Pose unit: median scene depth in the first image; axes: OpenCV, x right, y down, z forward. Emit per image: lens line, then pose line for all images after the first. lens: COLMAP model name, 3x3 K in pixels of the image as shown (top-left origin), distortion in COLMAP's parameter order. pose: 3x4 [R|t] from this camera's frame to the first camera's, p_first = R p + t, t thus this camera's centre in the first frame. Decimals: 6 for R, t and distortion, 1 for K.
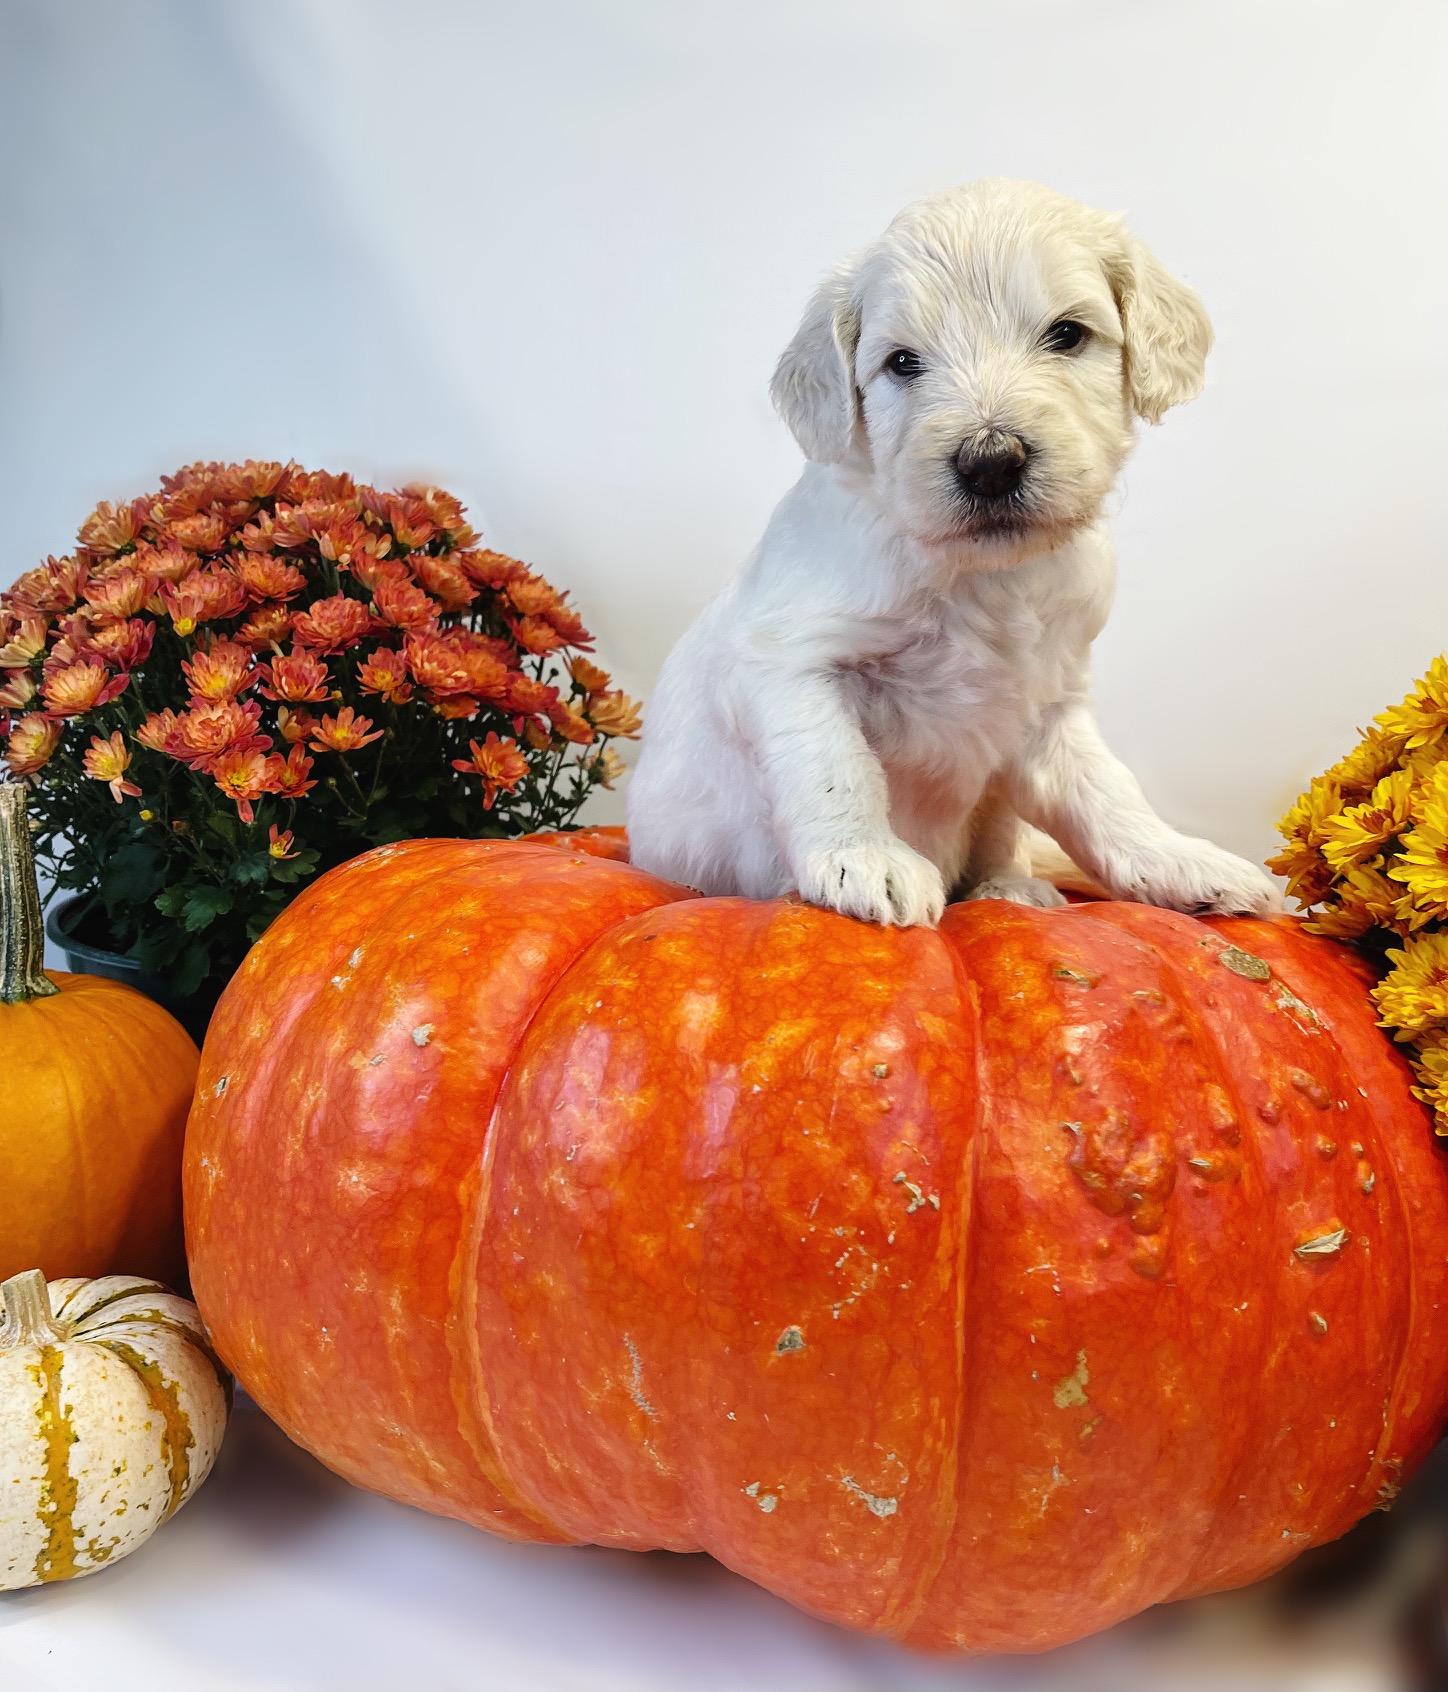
lens RADIAL K [[1553.6, 0, 693.0], [0, 1553.6, 811.4], [0, 0, 1]] dist [0.019629, -0.012091]
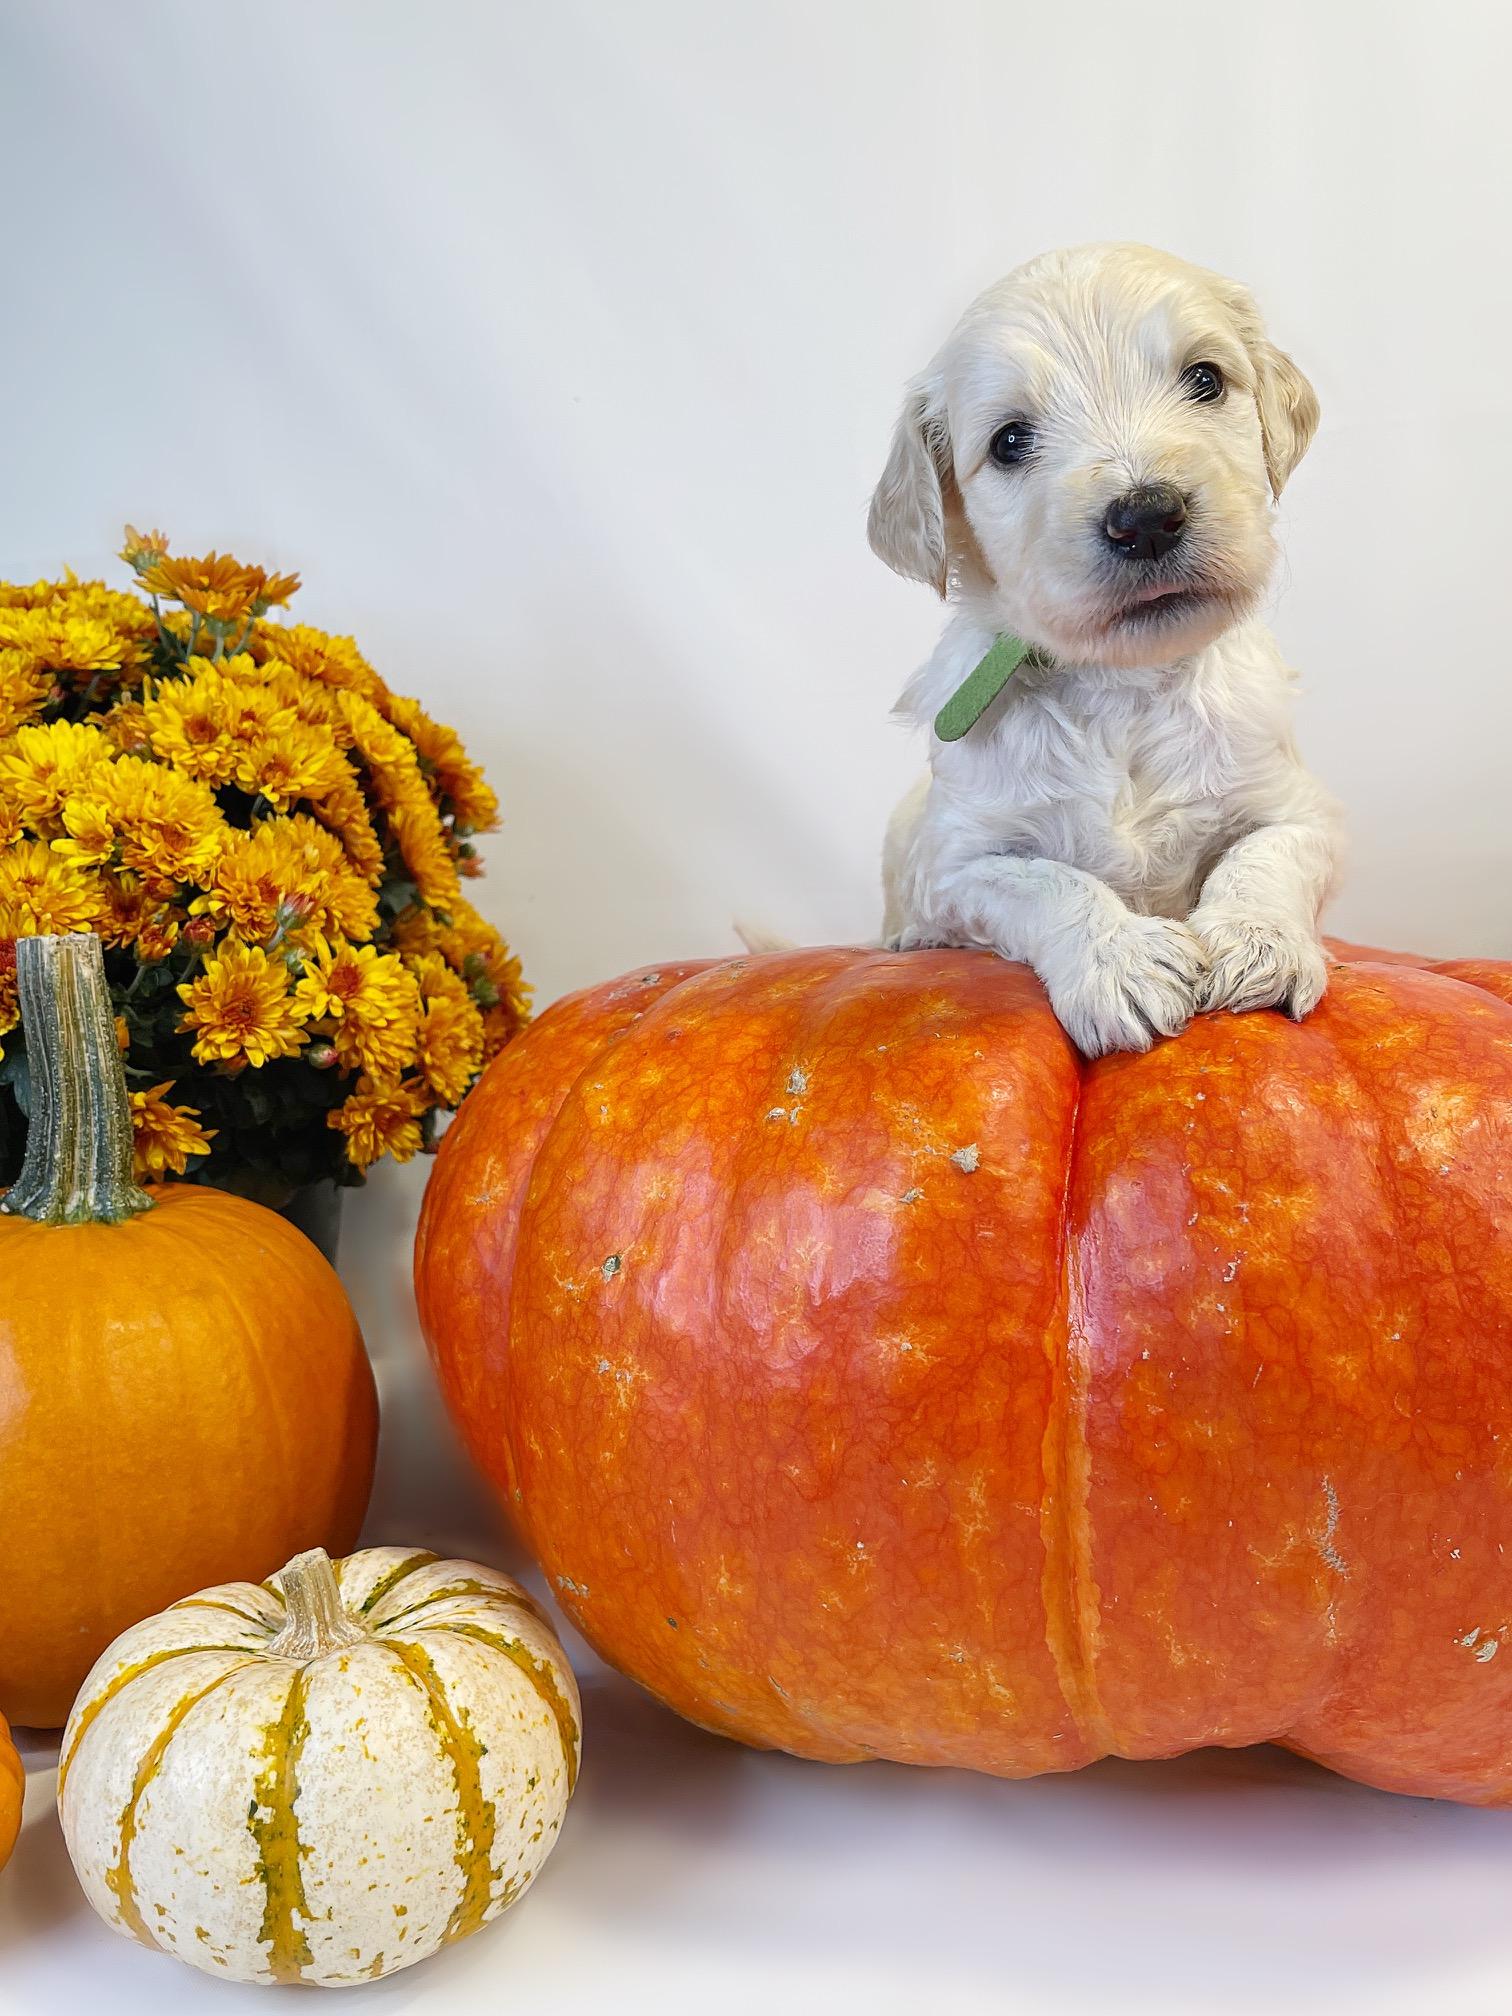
lens RADIAL K [[1708.6, 0, 743.7], [0, 1708.6, 981.2], [0, 0, 1]] dist [0.010808, -0.001013]
pose [[0.962209, -0.069002, 0.263425, -0.518614], [0.072383, 0.997372, -0.003139, 0.046730], [-0.262517, 0.022088, 0.964675, 0.175583]]
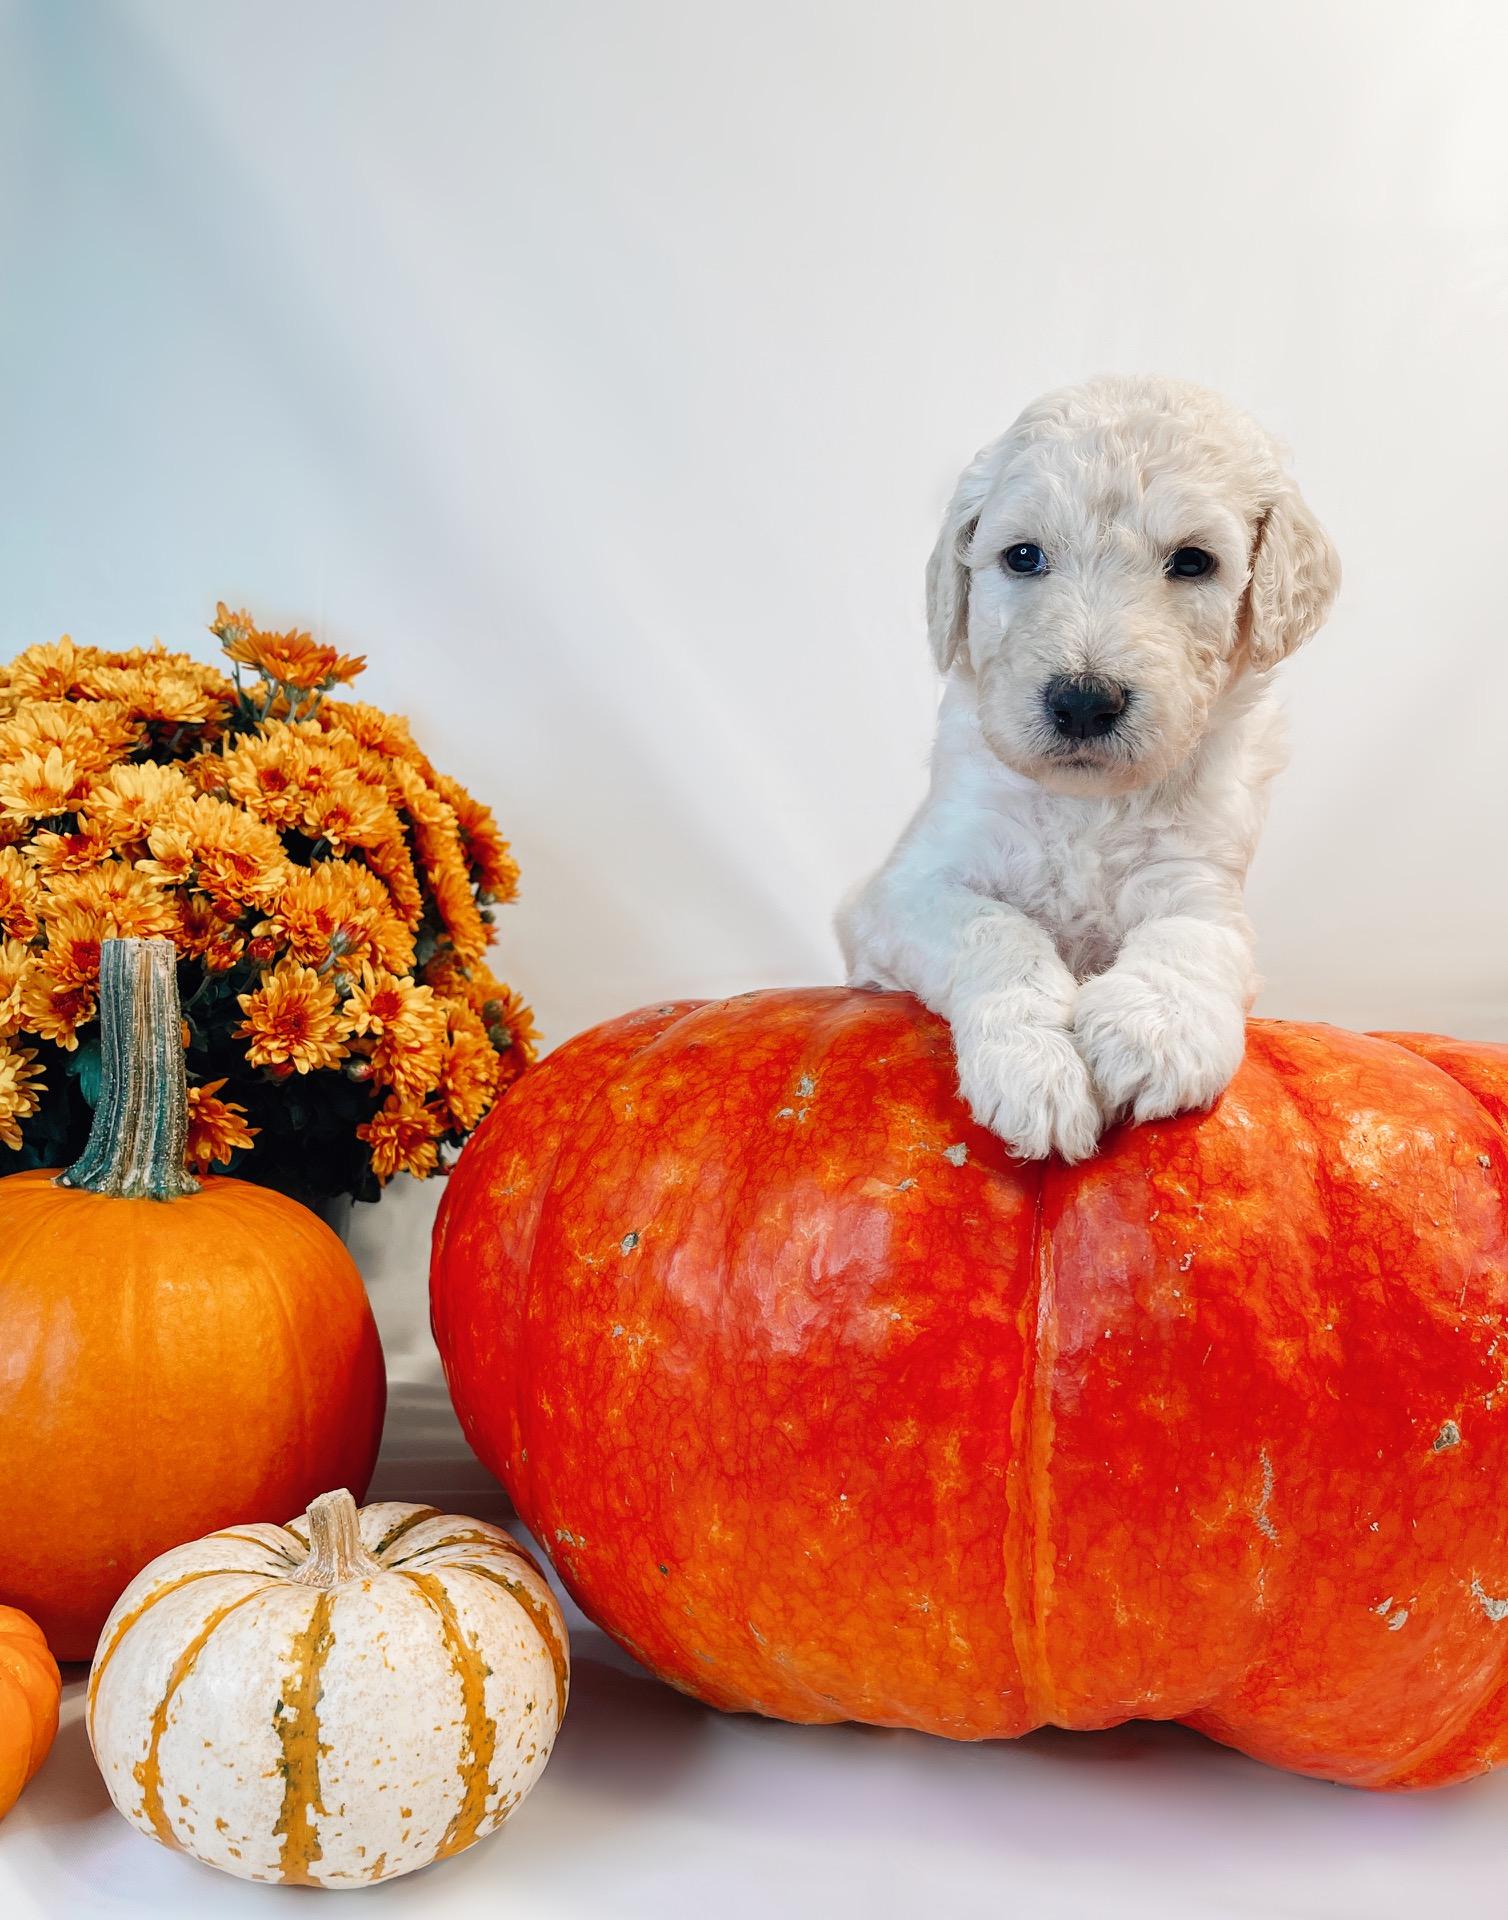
lens RADIAL K [[1553.0, 0, 726.9], [0, 1553.0, 992.4], [0, 0, 1]] dist [0.011834, -0.002832]
pose [[0.955759, 0.016400, 0.293693, -0.580681], [0.008390, 0.996519, -0.082948, 0.124227], [-0.294031, 0.081742, 0.952294, 0.161991]]
